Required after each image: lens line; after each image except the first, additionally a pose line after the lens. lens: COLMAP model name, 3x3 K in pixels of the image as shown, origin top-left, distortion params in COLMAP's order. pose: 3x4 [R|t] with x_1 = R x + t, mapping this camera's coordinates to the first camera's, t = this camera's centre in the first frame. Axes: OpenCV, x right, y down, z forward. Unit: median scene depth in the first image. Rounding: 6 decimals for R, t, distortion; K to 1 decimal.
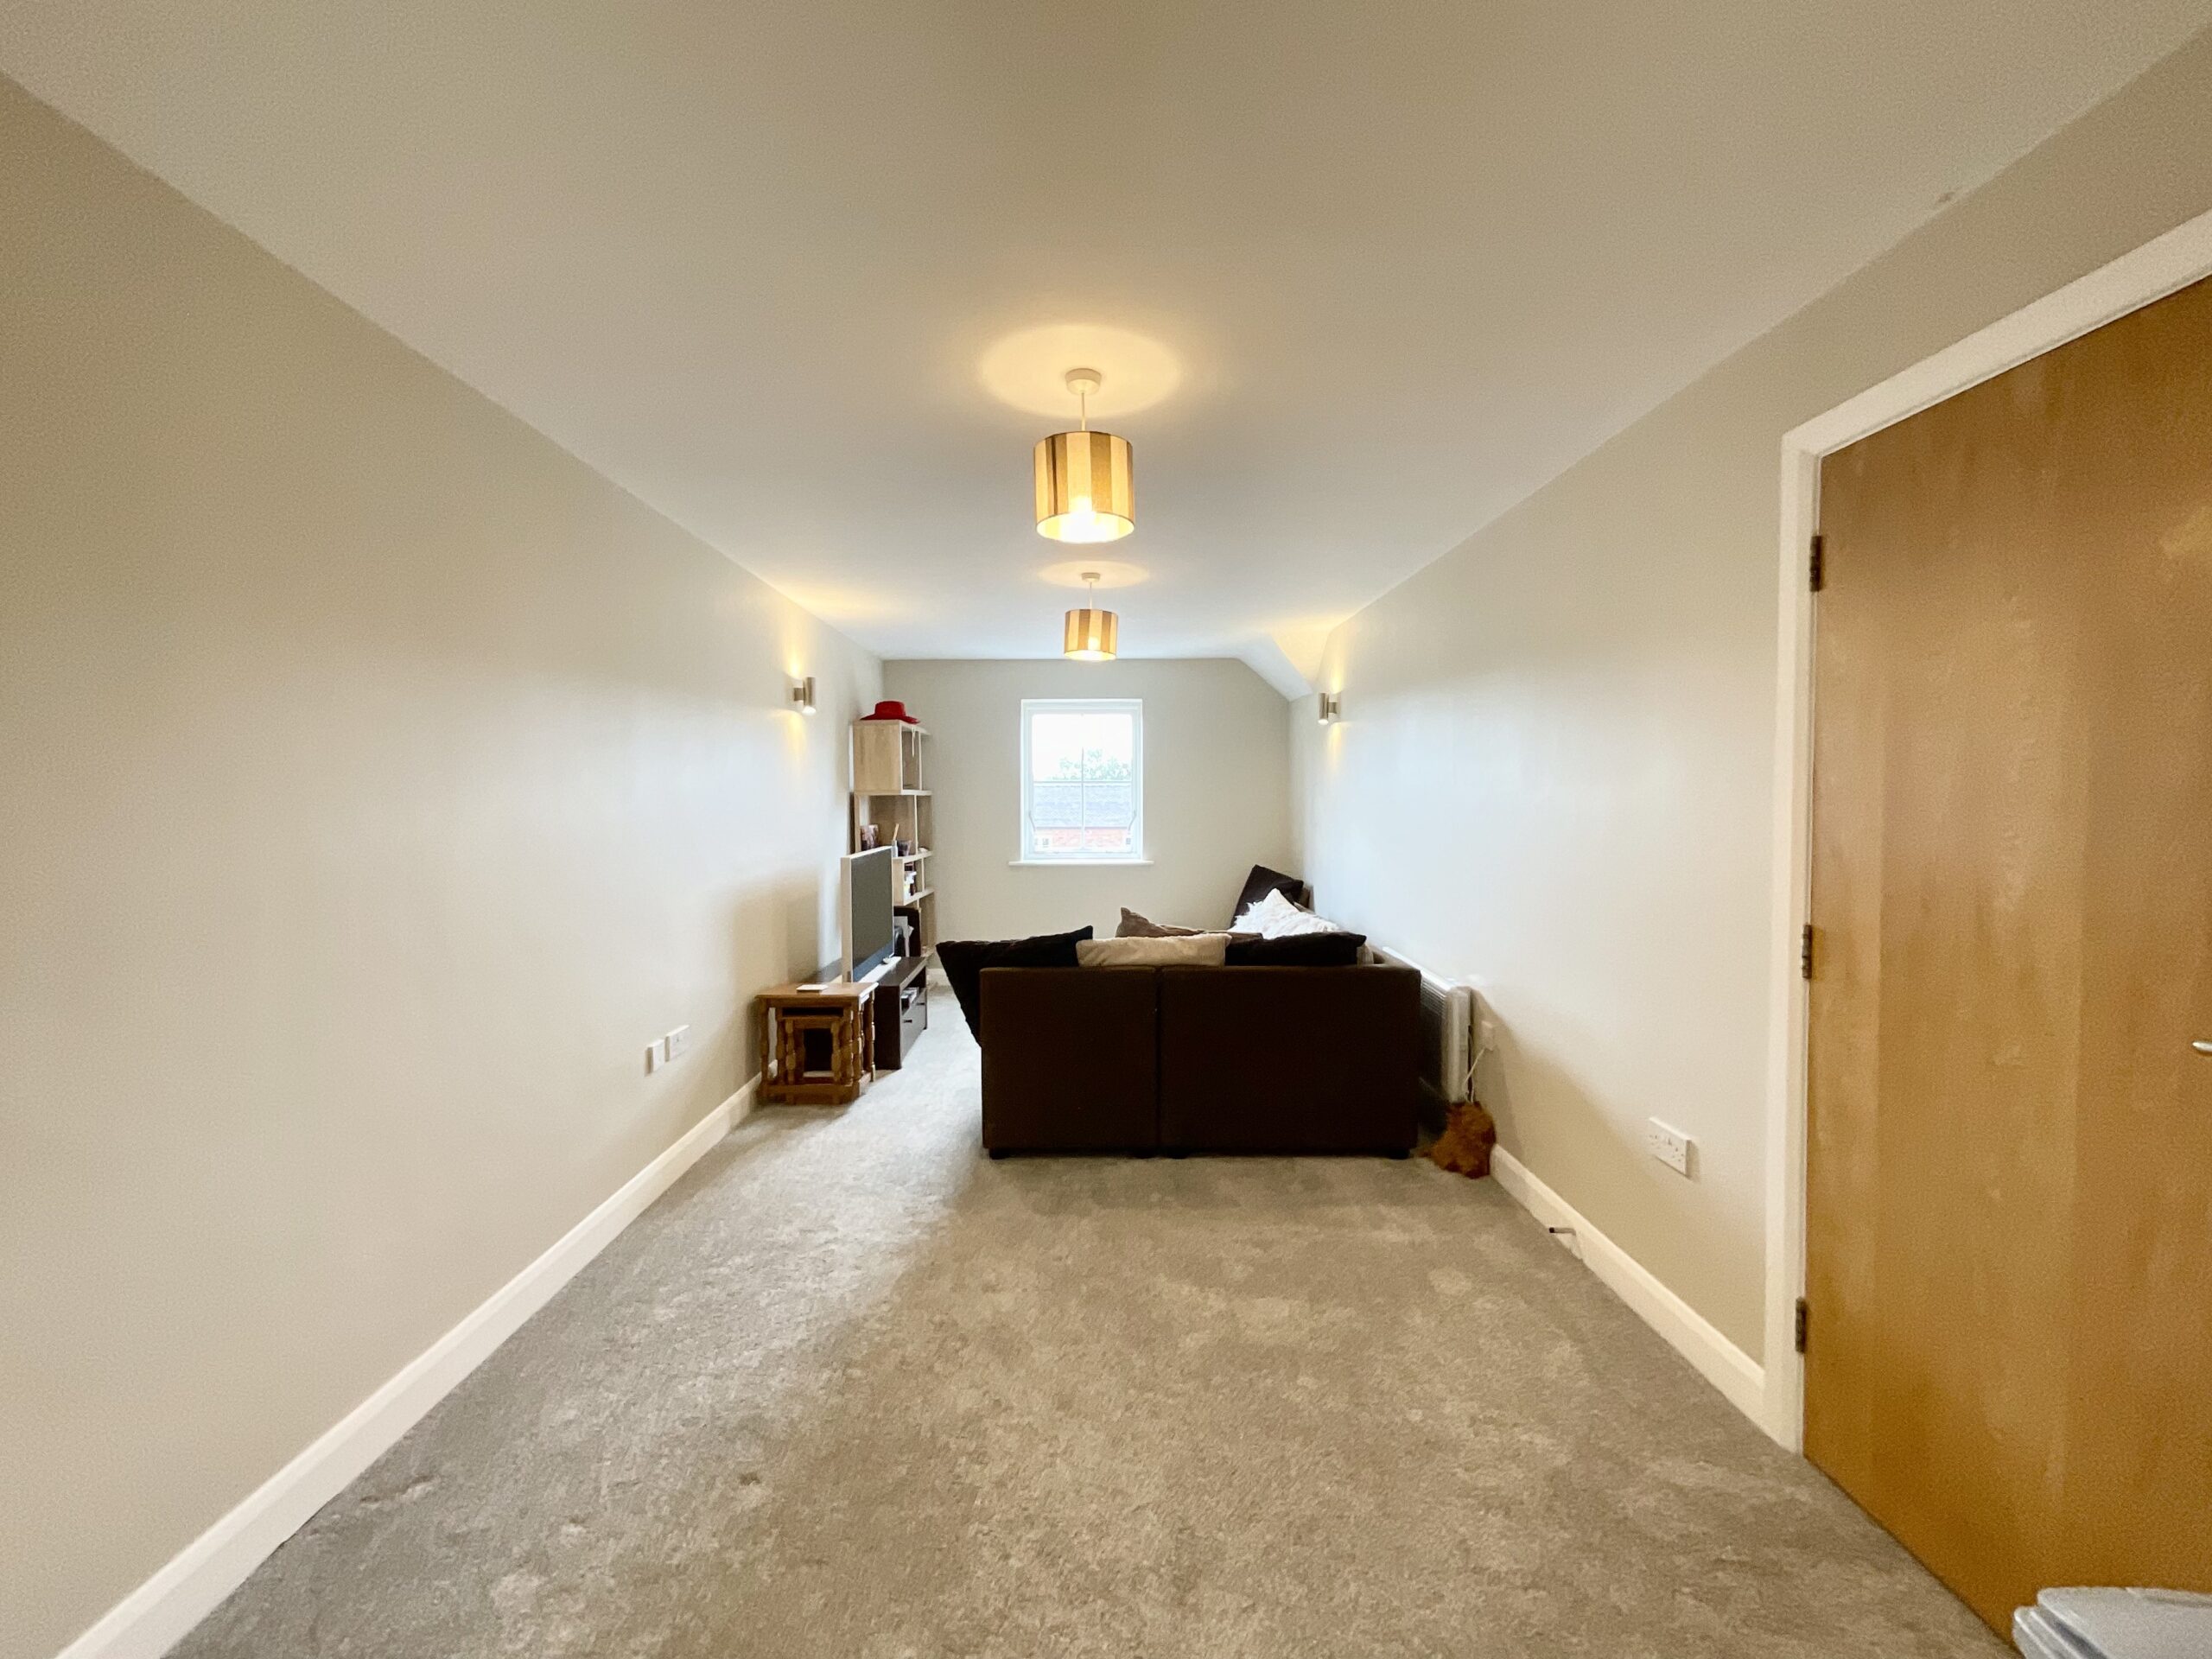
lens RADIAL K [[895.5, 0, 1104.0], [0, 895.5, 826.9], [0, 0, 1]] dist [0.000882, -0.000279]
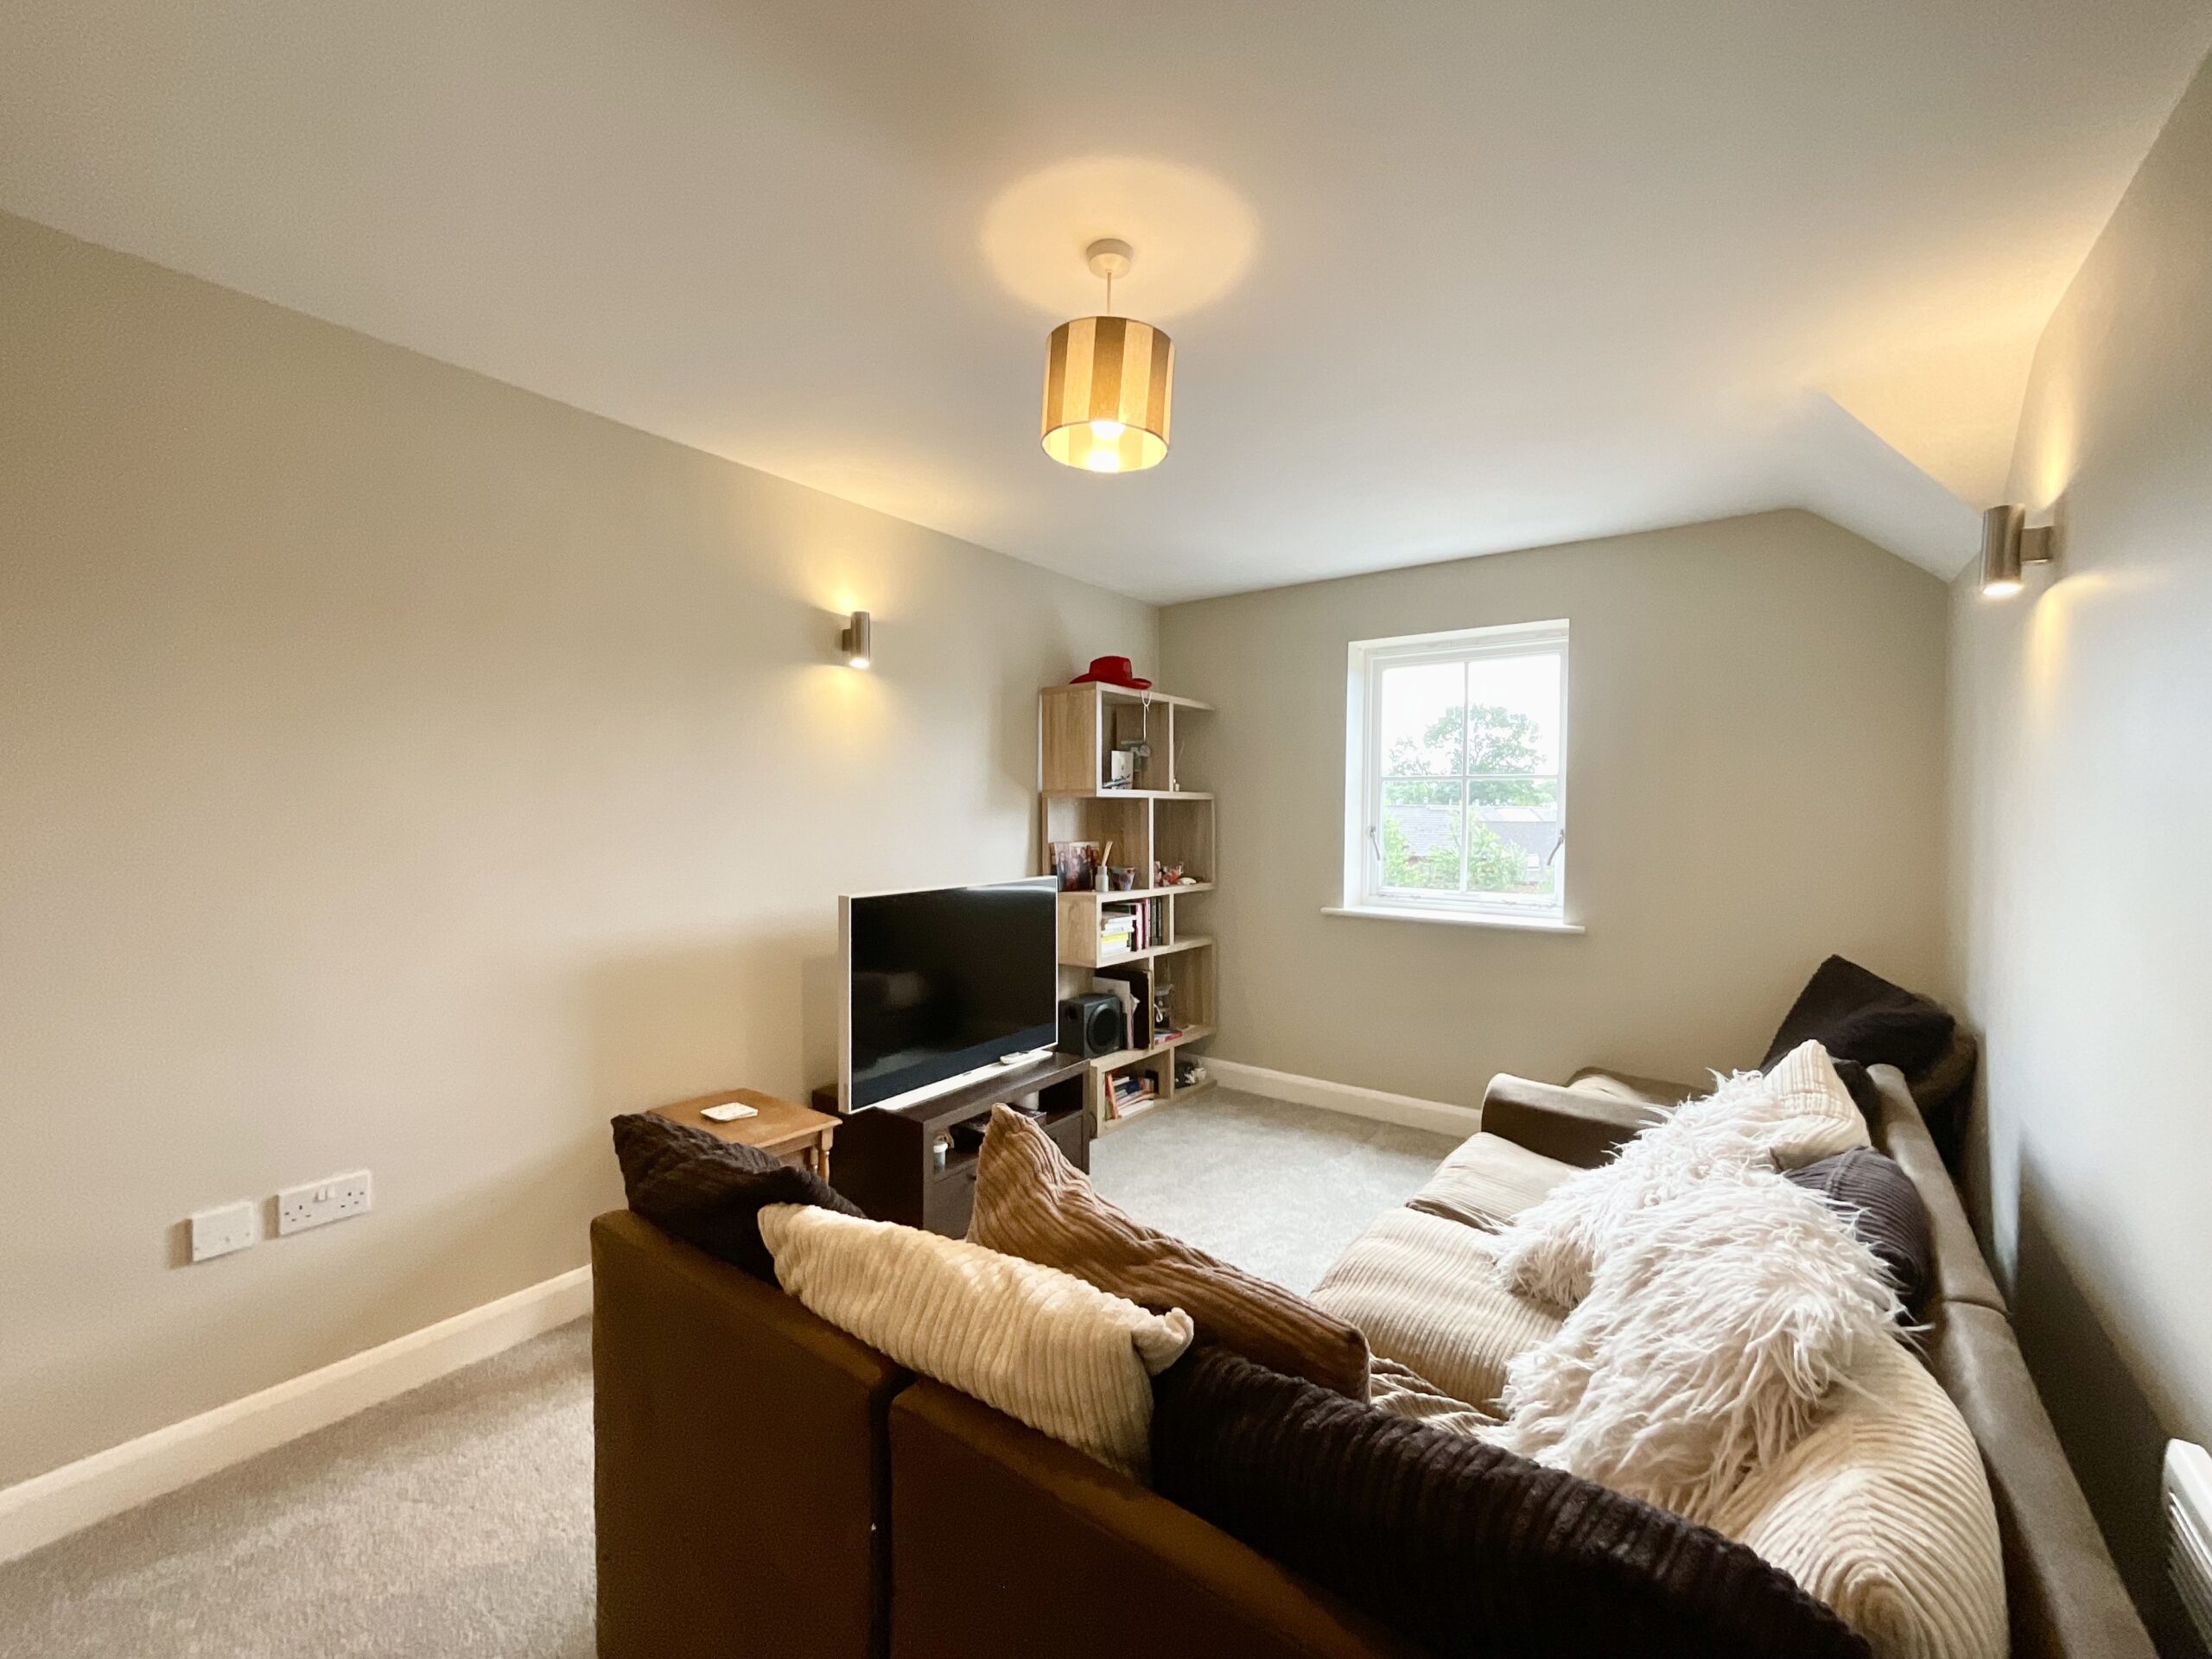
lens RADIAL K [[895.5, 0, 1107.4], [0, 895.5, 821.9], [0, 0, 1]] dist [0.000882, -0.000279]
pose [[0.800939, 0.015943, -0.598534, 0.160124], [-0.027732, 0.999560, -0.010485, -0.010237], [0.598103, 0.024996, 0.801029, 0.462174]]
